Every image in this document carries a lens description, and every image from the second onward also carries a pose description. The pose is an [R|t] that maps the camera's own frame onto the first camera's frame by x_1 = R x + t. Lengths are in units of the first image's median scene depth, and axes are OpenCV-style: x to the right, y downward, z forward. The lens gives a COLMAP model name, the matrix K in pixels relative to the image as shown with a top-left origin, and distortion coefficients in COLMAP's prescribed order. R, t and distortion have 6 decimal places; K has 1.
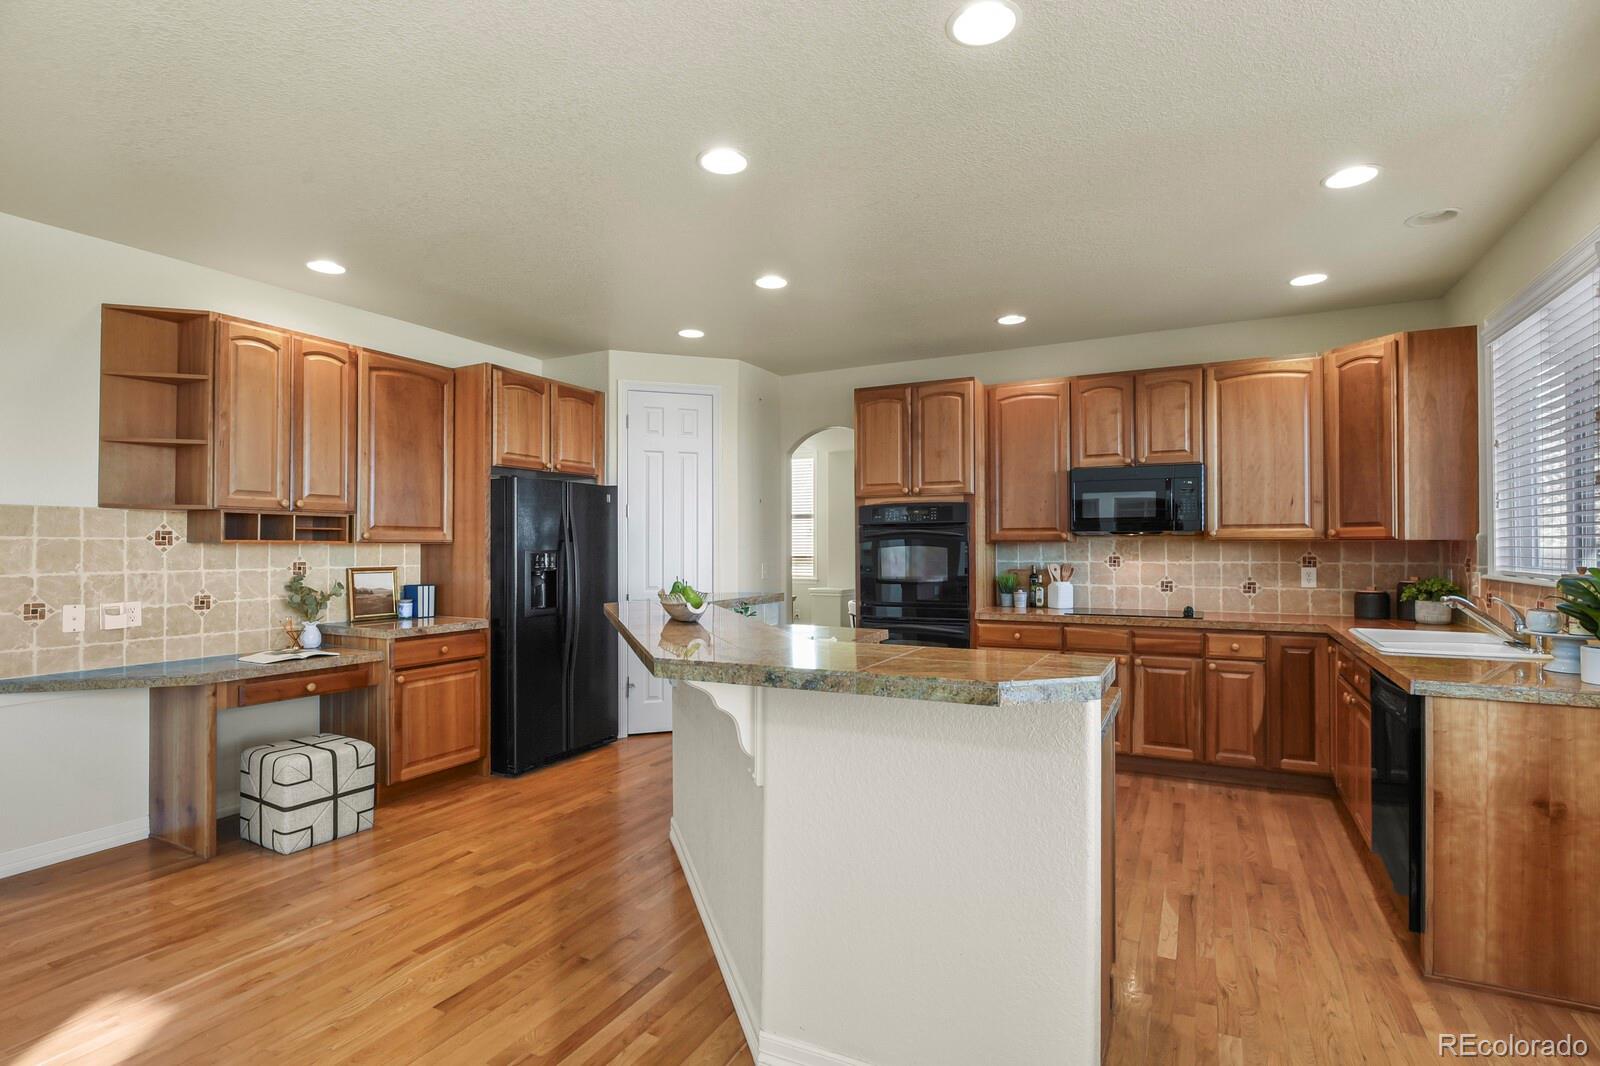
lens RADIAL K [[773.0, 0, 799.7], [0, 773.0, 538.7], [0, 0, 1]] dist [-0.010862, -0.000964]
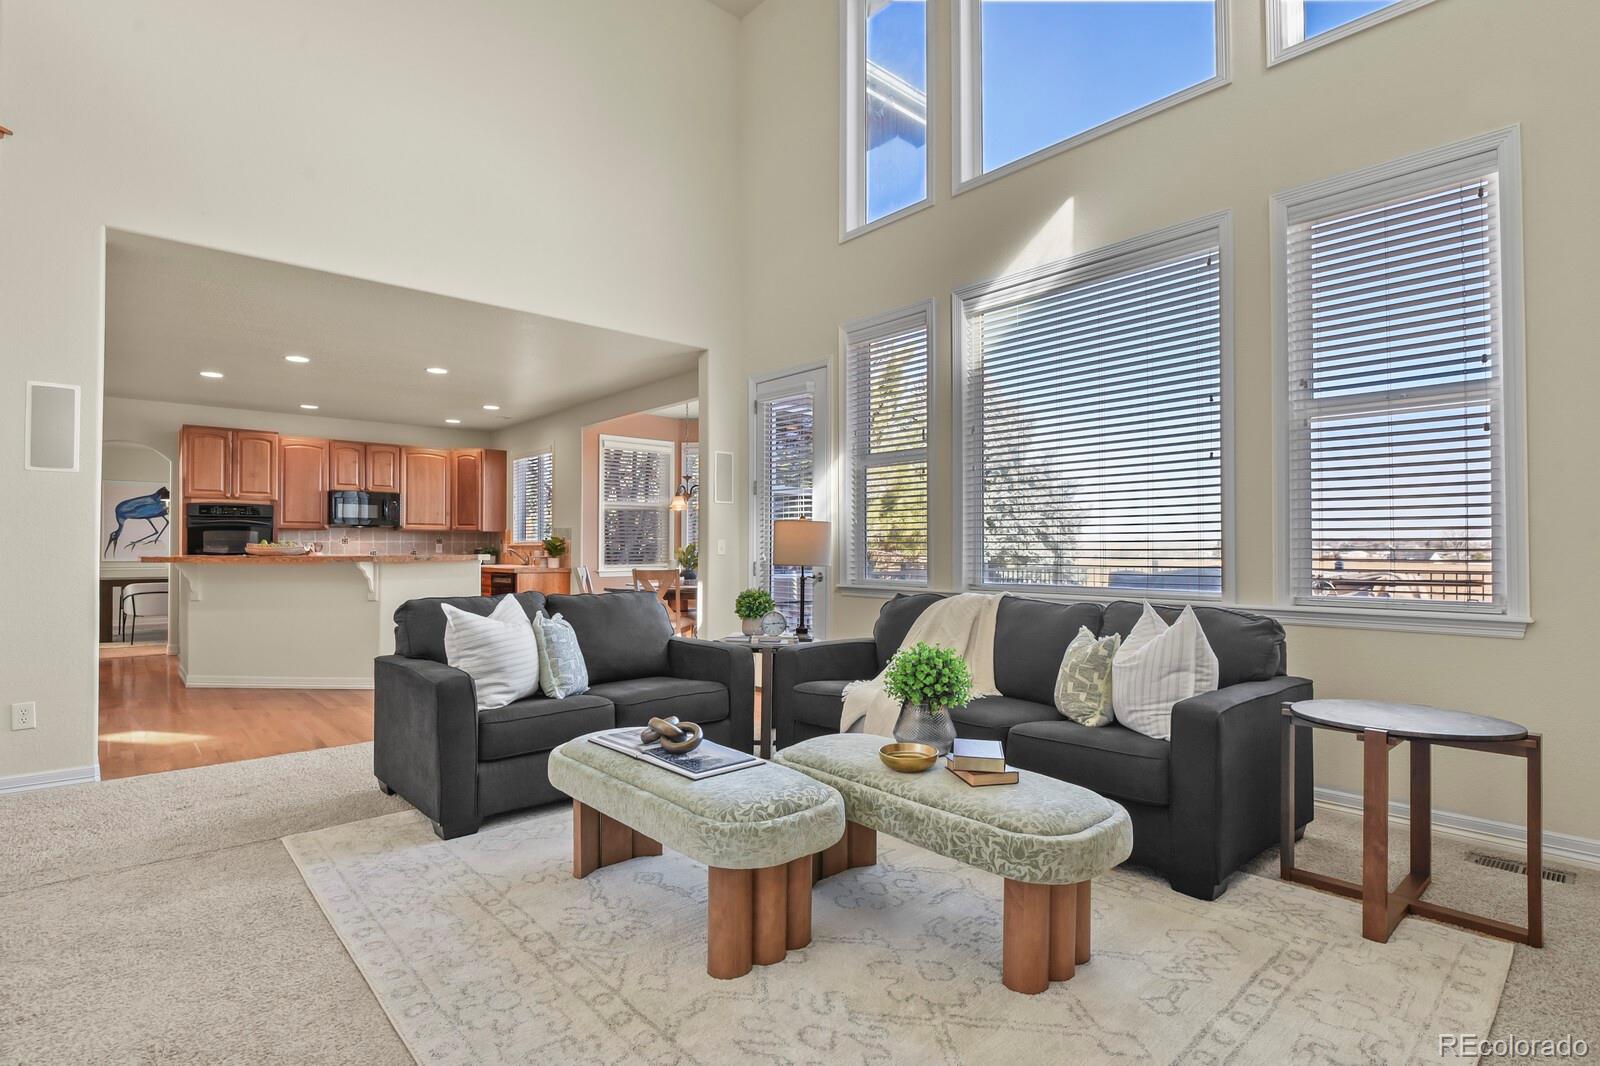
lens RADIAL K [[773.0, 0, 800.6], [0, 773.0, 538.5], [0, 0, 1]] dist [-0.010862, -0.000964]
pose [[0.350582, 0.013067, 0.936441, -0.999892], [-0.011056, 0.999891, -0.009813, 0.030989], [-0.936467, -0.006913, 0.350688, -0.711268]]
